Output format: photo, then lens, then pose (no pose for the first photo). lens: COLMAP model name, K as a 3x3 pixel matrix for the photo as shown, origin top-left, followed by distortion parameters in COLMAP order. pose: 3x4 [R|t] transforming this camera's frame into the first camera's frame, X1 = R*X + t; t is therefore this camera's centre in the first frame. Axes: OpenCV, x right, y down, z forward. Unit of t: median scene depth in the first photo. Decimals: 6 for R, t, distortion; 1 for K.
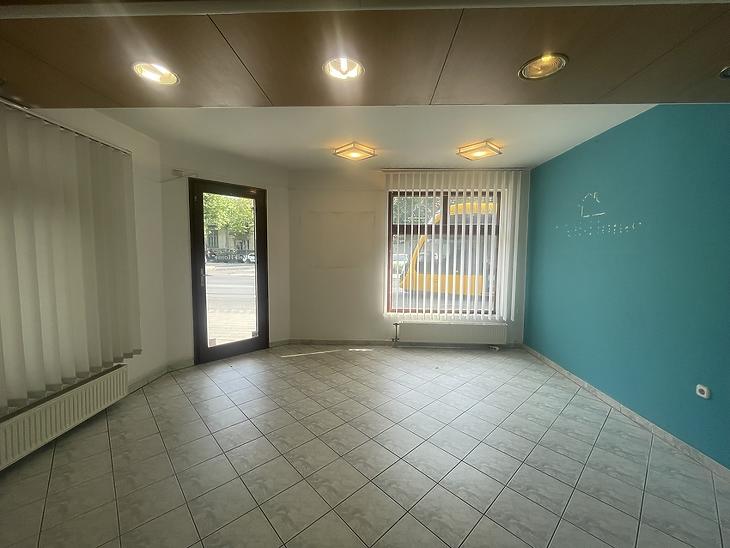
lens RADIAL K [[297.2, 0, 364.4], [0, 297.2, 272.5], [0, 0, 1]] dist [0.001433, 0.000346]
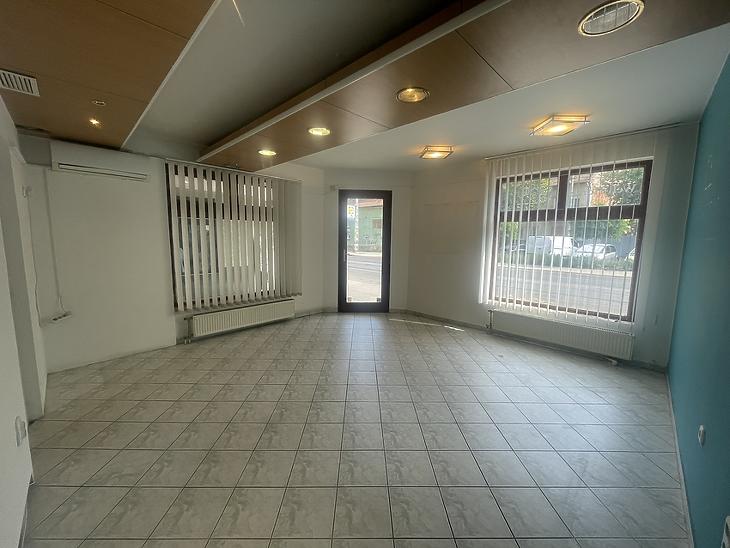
lens RADIAL K [[295.5, 0, 365.2], [0, 295.5, 272.4], [0, 0, 1]] dist [-0.003053, -0.000103]
pose [[0.738283, 0.081472, -0.669552, 0.501273], [-0.057132, 0.996664, 0.058278, 0.008368], [0.672067, -0.004773, 0.740475, -0.035116]]
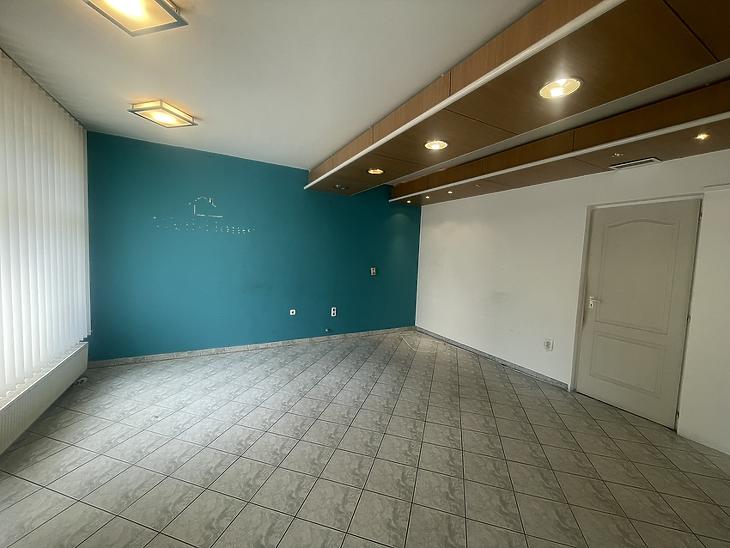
lens RADIAL K [[297.2, 0, 364.4], [0, 297.2, 272.5], [0, 0, 1]] dist [0.001433, 0.000346]
pose [[-0.509666, -0.085549, 0.856108, -0.497679], [0.017721, 0.993789, 0.109857, -0.062311], [-0.860190, 0.071162, -0.504985, 0.830393]]
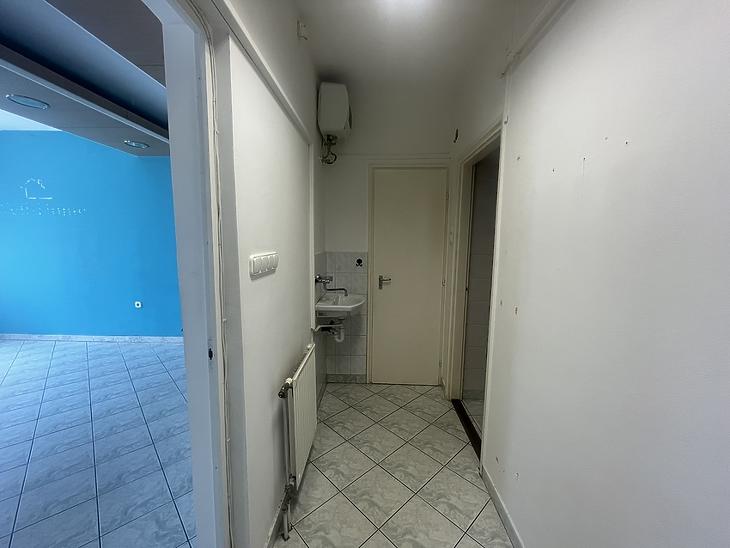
lens RADIAL K [[297.2, 0, 364.4], [0, 297.2, 272.5], [0, 0, 1]] dist [0.001433, 0.000346]
pose [[-0.010322, -0.127447, 0.991792, -0.364785], [0.058980, 0.990040, 0.127836, 0.021417], [-0.998206, 0.059816, -0.002703, -0.219834]]
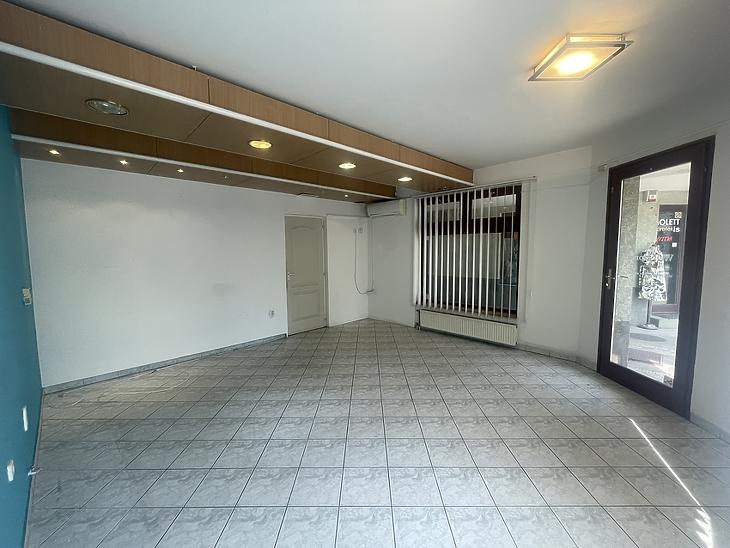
lens RADIAL K [[297.2, 0, 364.4], [0, 297.2, 272.5], [0, 0, 1]] dist [0.001433, 0.000346]
pose [[-0.686180, 0.059470, -0.724997, 0.540885], [-0.047540, 0.990856, 0.126272, -0.073156], [0.725877, 0.121112, -0.677078, 0.986415]]
